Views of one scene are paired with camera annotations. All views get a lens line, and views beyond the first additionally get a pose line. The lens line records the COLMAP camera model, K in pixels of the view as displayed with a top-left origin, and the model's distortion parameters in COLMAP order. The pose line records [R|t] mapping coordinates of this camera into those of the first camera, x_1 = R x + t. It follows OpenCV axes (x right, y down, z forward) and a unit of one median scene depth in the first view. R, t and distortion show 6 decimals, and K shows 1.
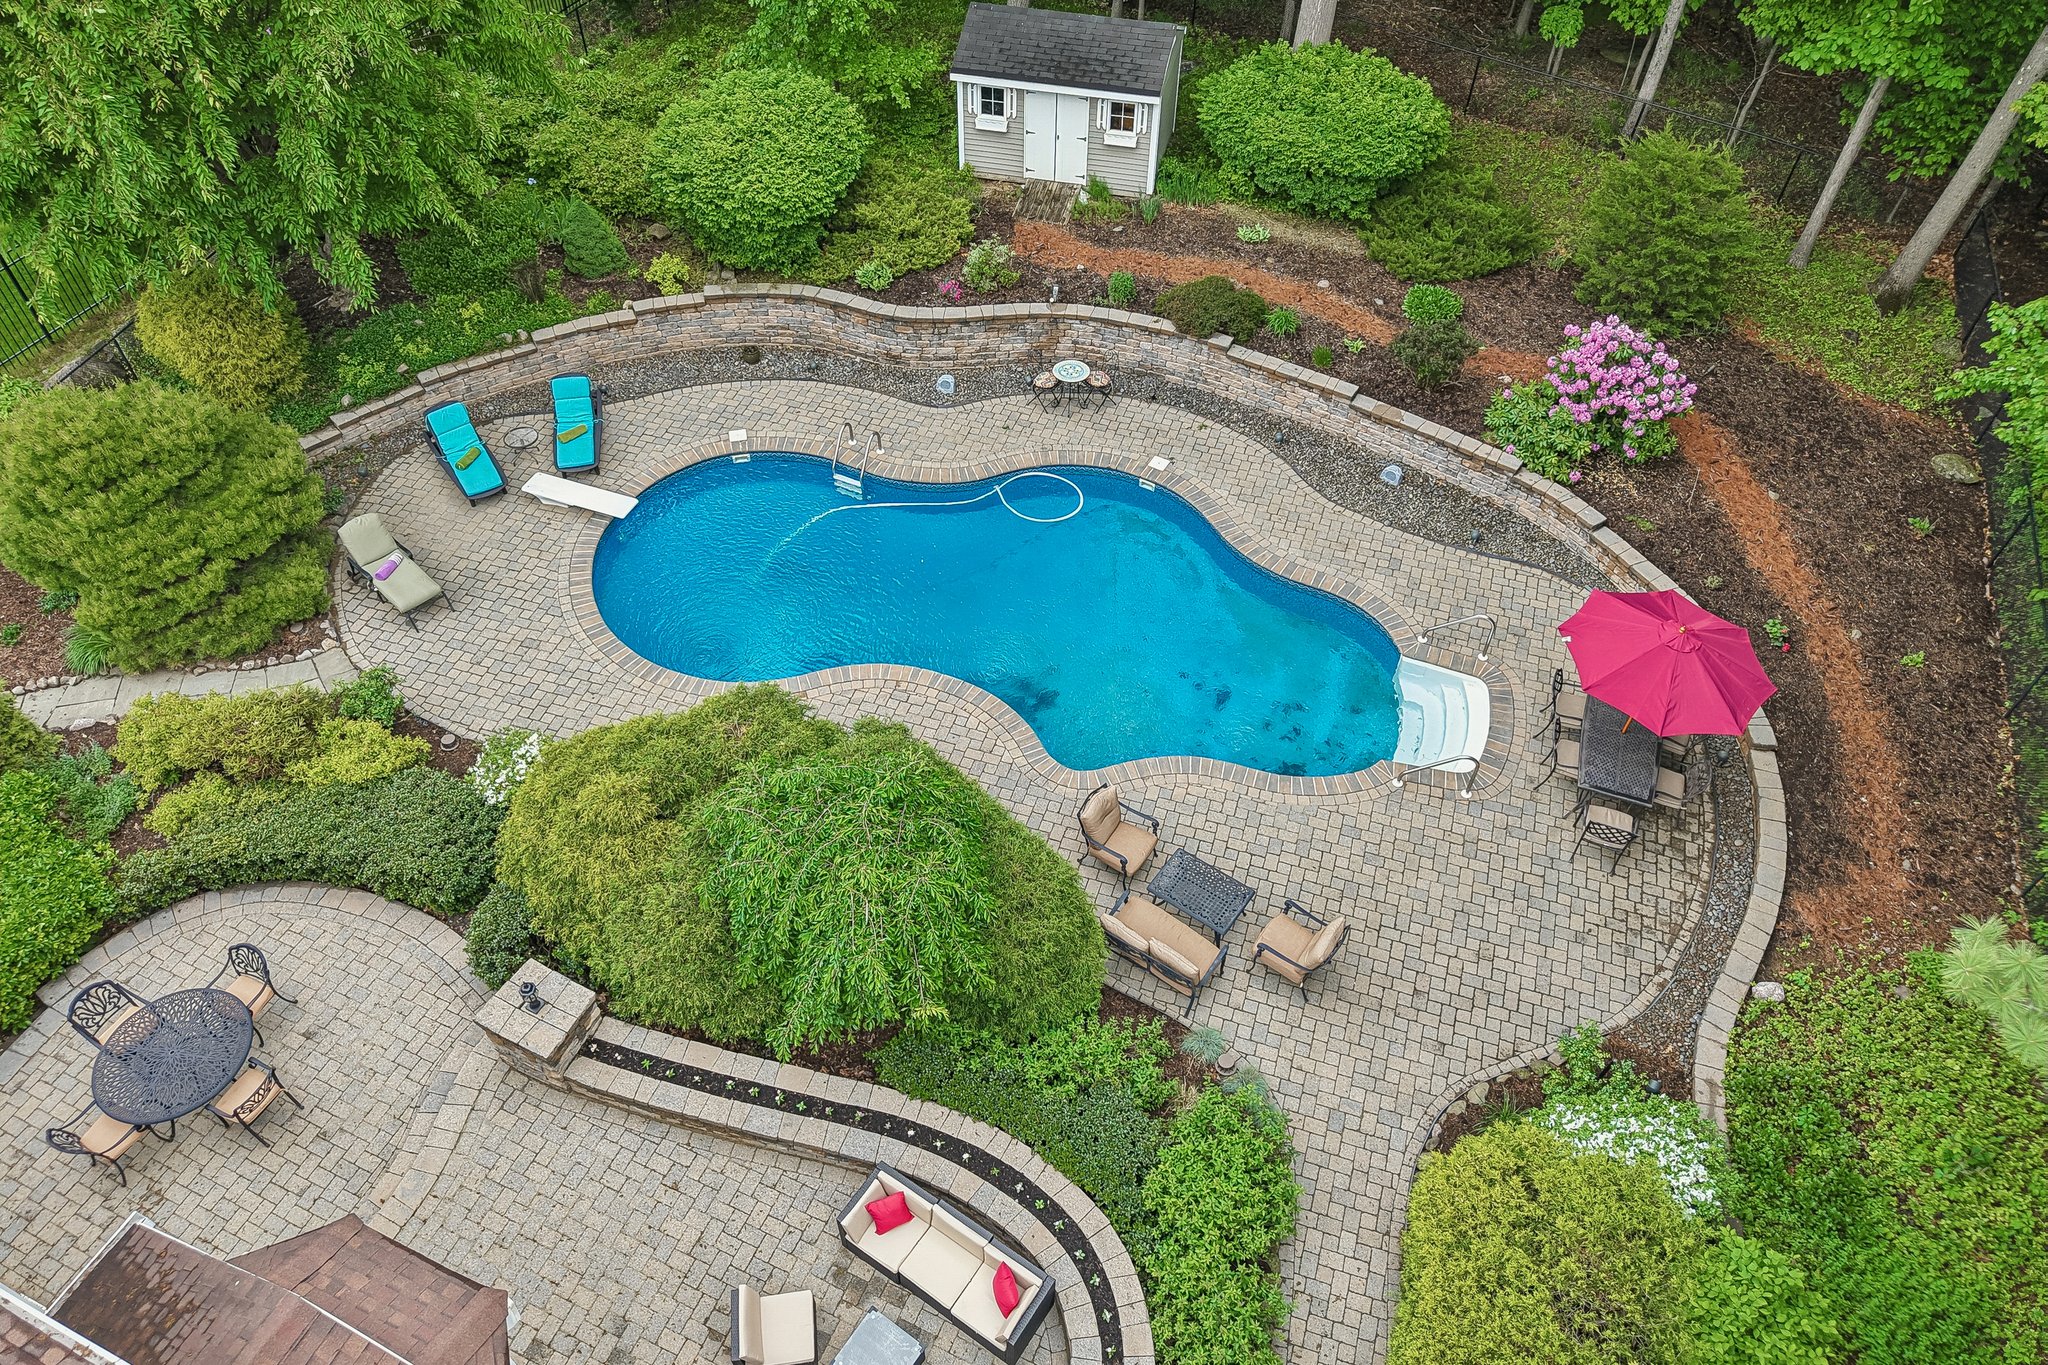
lens RADIAL K [[1378.8, 0, 1028.7], [0, 1378.8, 685.4], [0, 0, 1]] dist [0.031926, -0.034861]
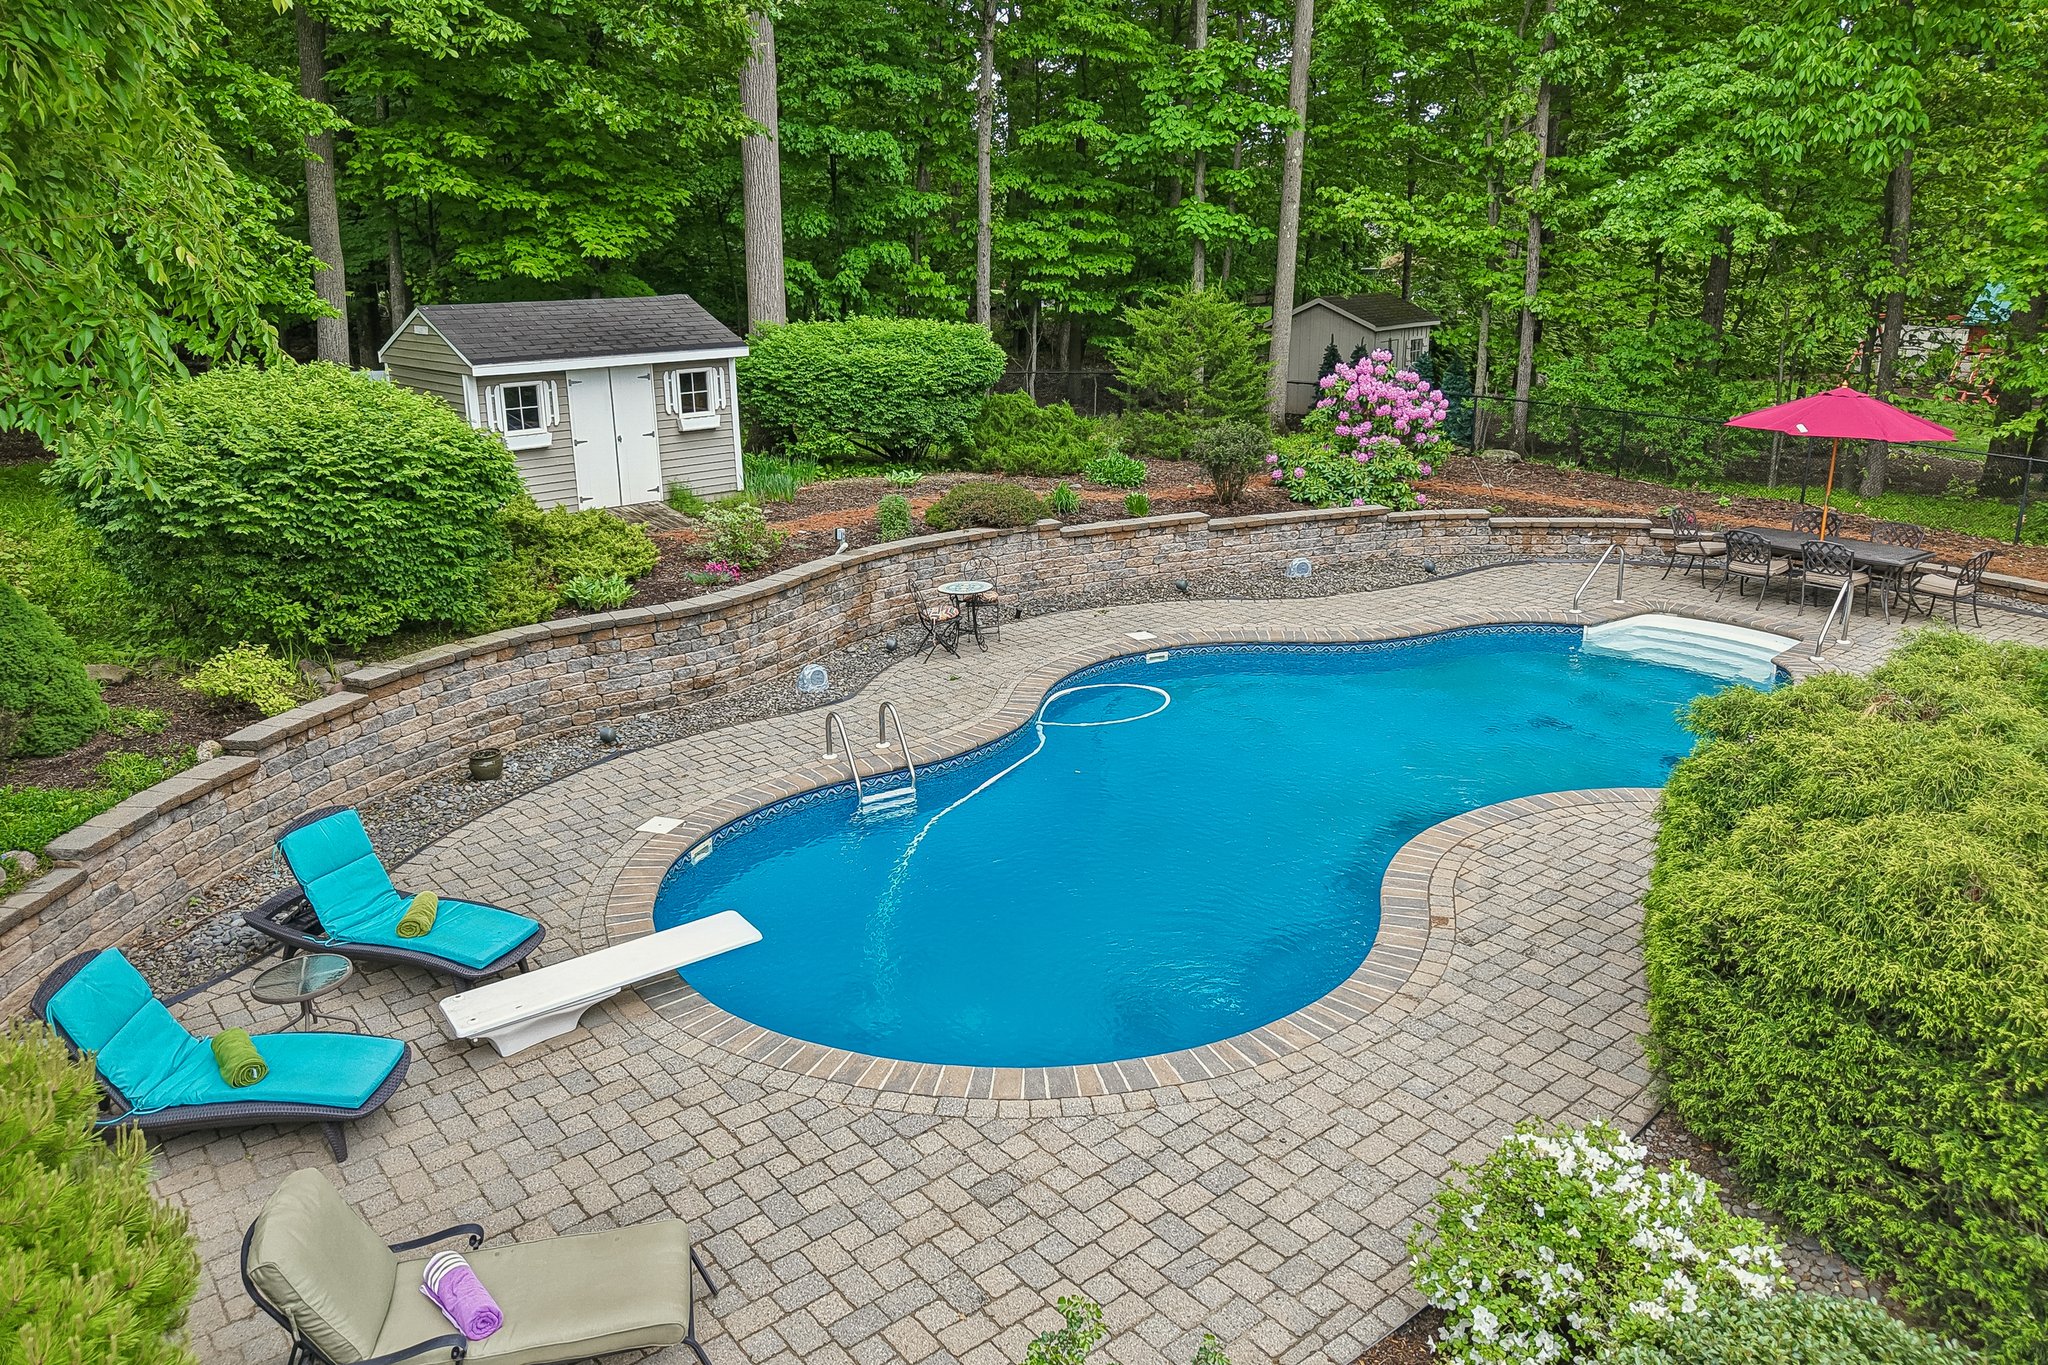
lens RADIAL K [[1410.5, 0, 997.0], [0, 1410.5, 657.1], [0, 0, 1]] dist [0.008423, -0.022494]
pose [[0.559414, -0.252786, 0.789402, -0.524481], [0.635231, 0.742547, -0.212378, -0.046542], [-0.532482, 0.620260, 0.575969, 0.628244]]
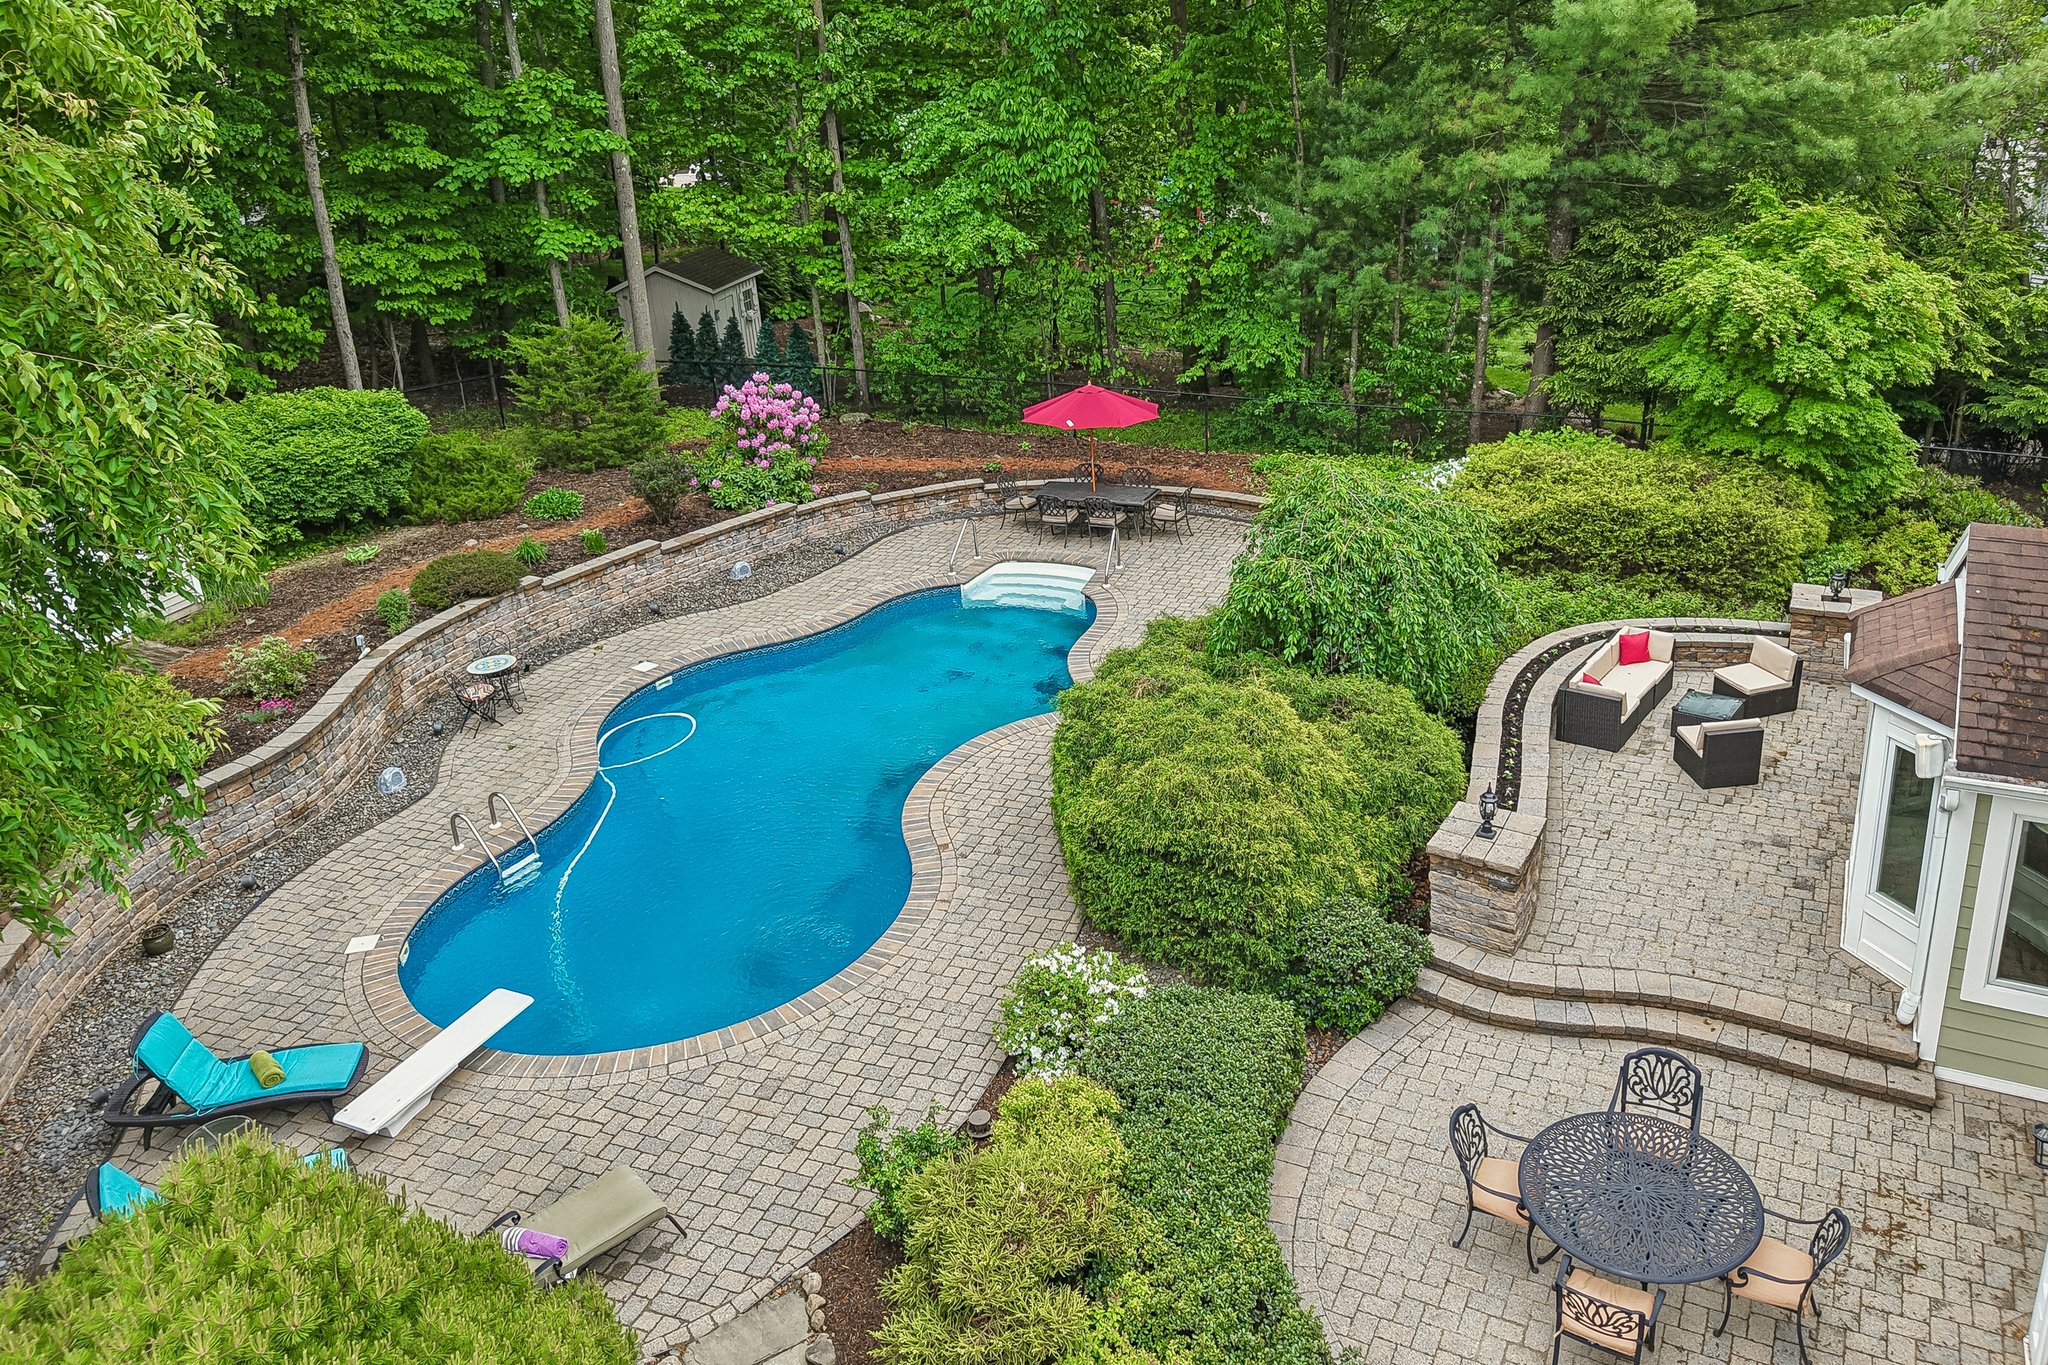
lens RADIAL K [[1476.6, 0, 1118.0], [0, 1476.6, 536.3], [0, 0, 1]] dist [0.053002, -0.087664]
pose [[0.028325, -0.331148, 0.943154, -0.771294], [0.774132, 0.604187, 0.188885, -0.156676], [-0.632390, 0.724776, 0.273466, 0.485392]]
